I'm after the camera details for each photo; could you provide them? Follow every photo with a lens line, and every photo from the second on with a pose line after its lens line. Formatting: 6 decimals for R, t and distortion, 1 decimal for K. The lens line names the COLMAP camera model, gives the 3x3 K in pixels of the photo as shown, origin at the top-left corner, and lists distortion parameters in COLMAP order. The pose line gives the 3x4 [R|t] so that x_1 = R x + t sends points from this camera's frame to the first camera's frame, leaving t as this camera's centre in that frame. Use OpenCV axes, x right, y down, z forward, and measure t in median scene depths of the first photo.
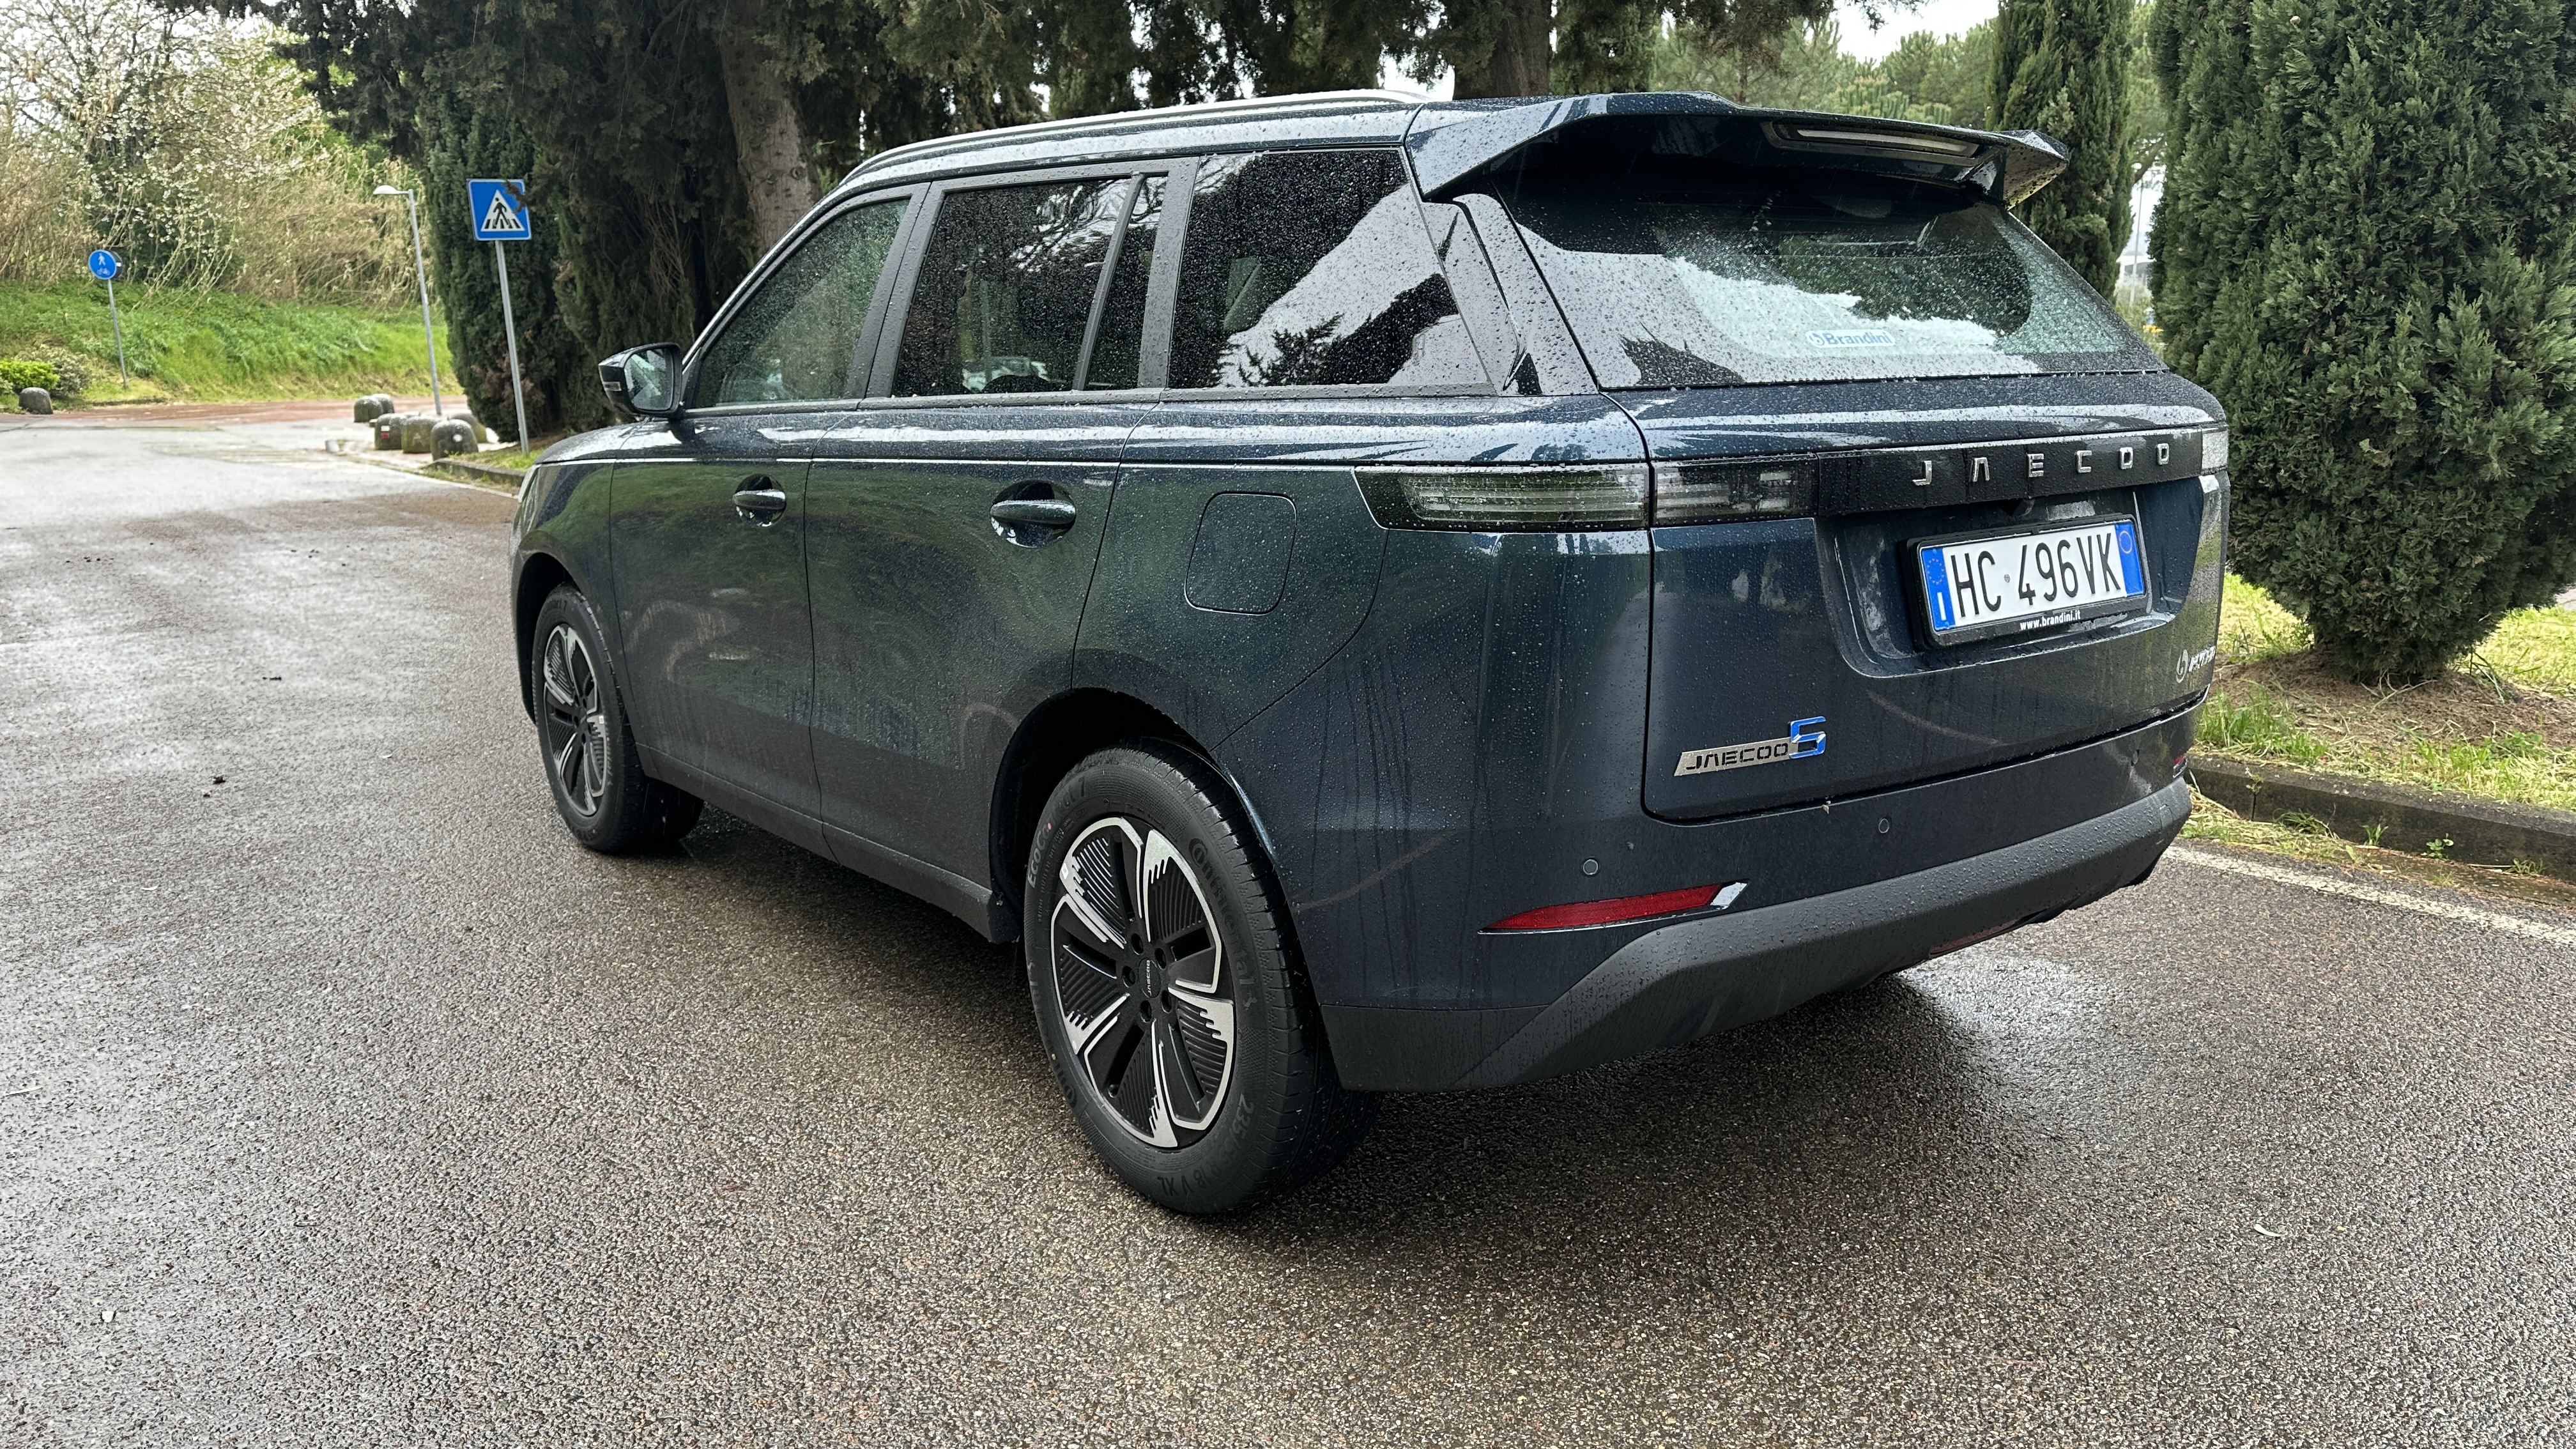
lens RADIAL K [[1846.3, 0, 1280.7], [0, 1846.3, 733.8], [0, 0, 1]] dist [0.070859, -0.076039]
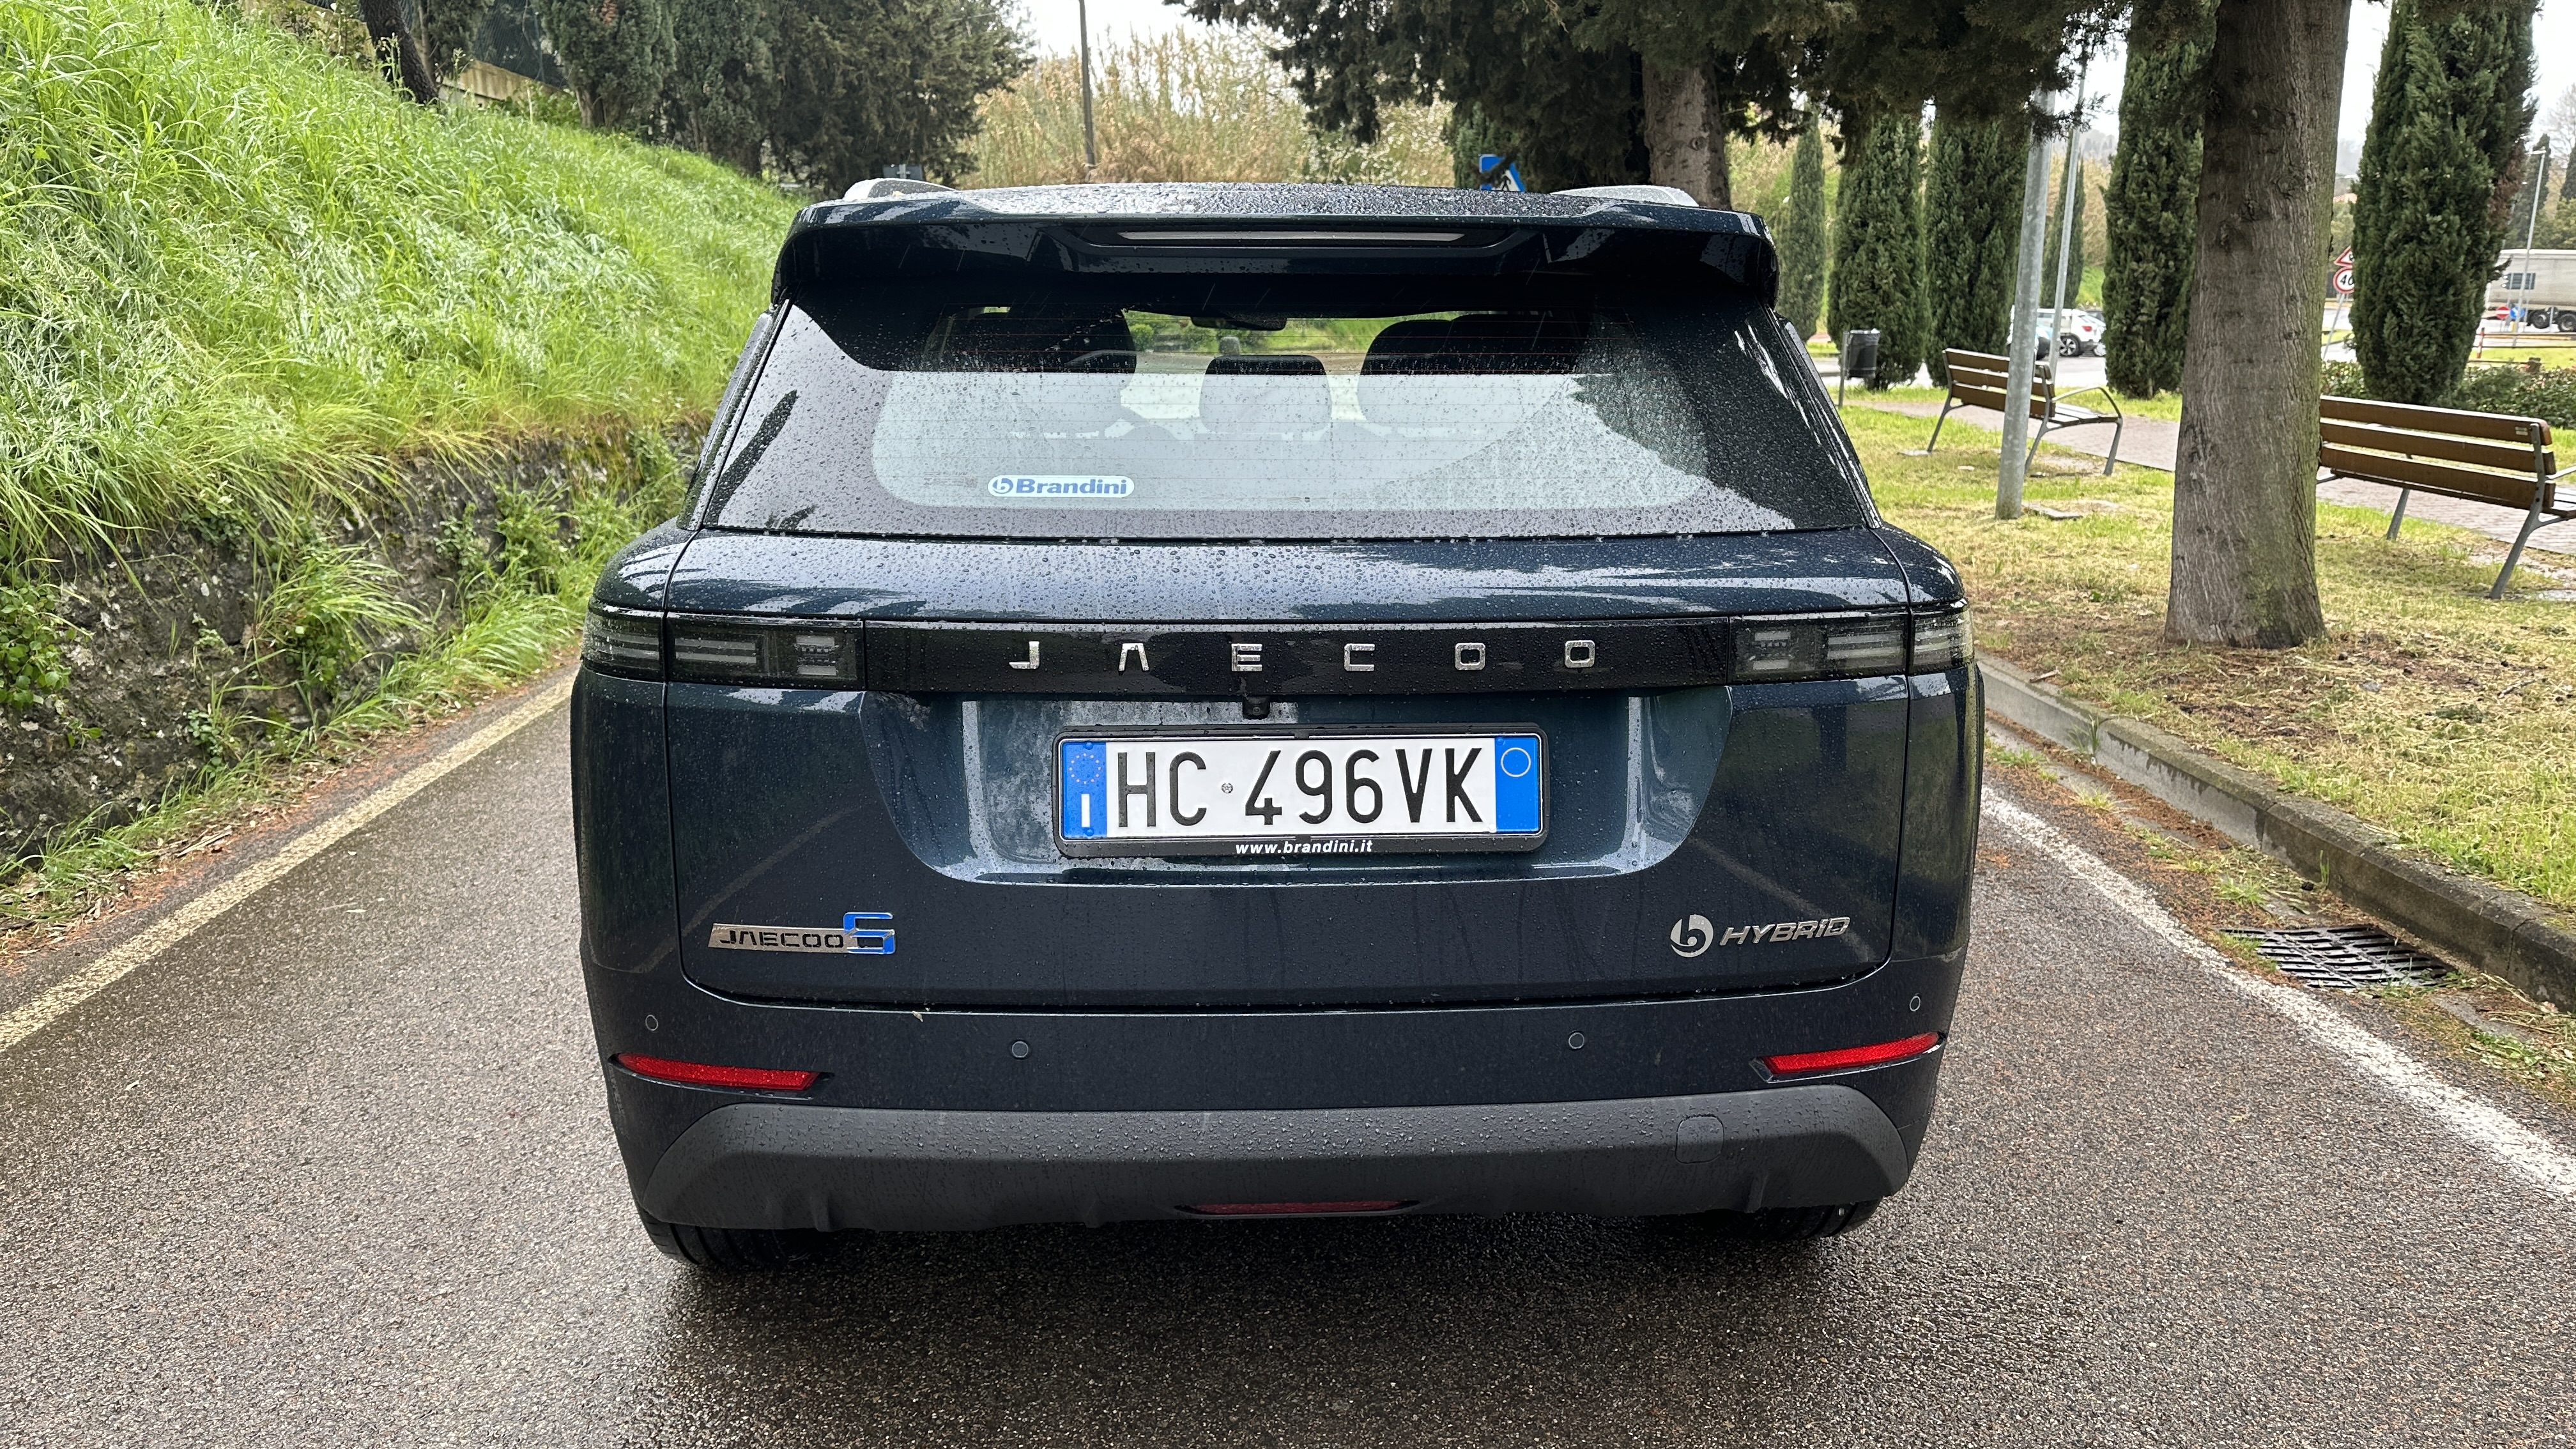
lens RADIAL K [[1846.3, 0, 1286.3], [0, 1846.3, 721.0], [0, 0, 1]] dist [0.070859, -0.076039]
pose [[0.819937, 0.141942, -0.554577, 0.838272], [-0.129076, 0.989665, 0.062464, -0.163167], [0.557712, 0.020366, 0.829785, 0.332906]]
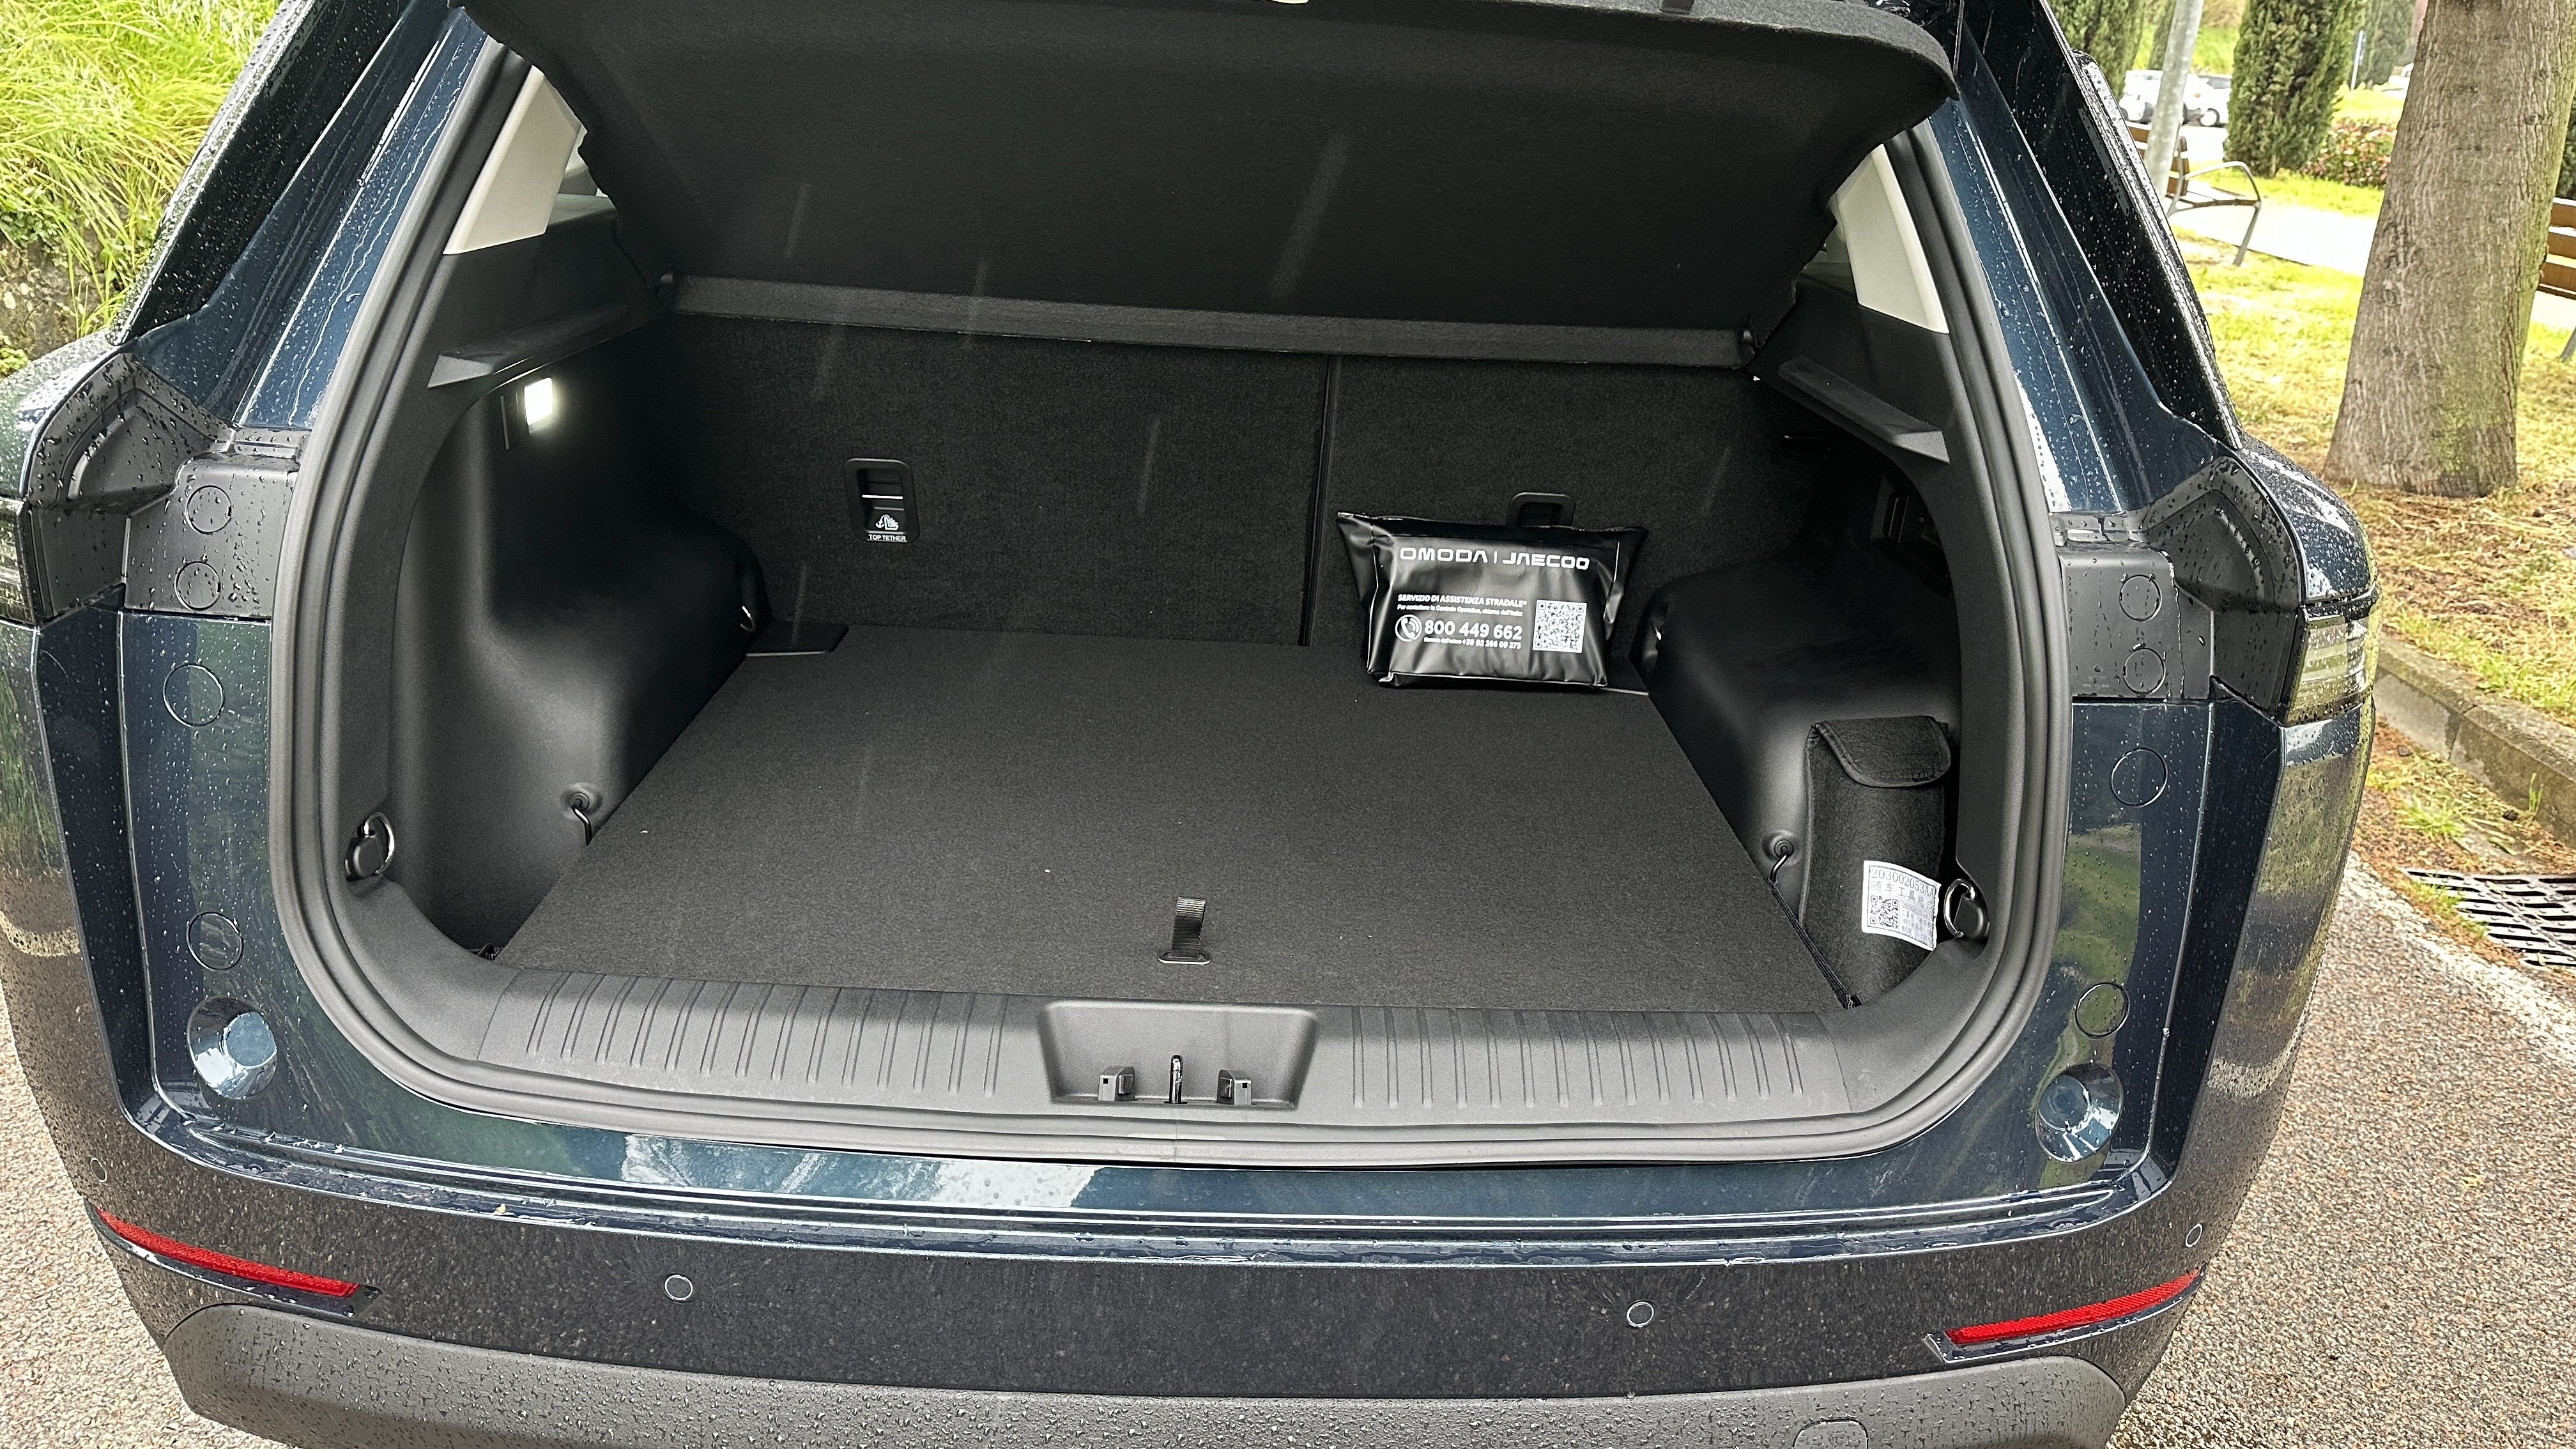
lens RADIAL K [[1846.3, 0, 1299.8], [0, 1846.3, 723.9], [0, 0, 1]] dist [0.070859, -0.076039]
pose [[0.802756, 0.262554, -0.535395, 0.660107], [-0.181761, 0.962861, 0.199653, -0.215903], [0.567930, -0.062958, 0.820665, 0.646628]]
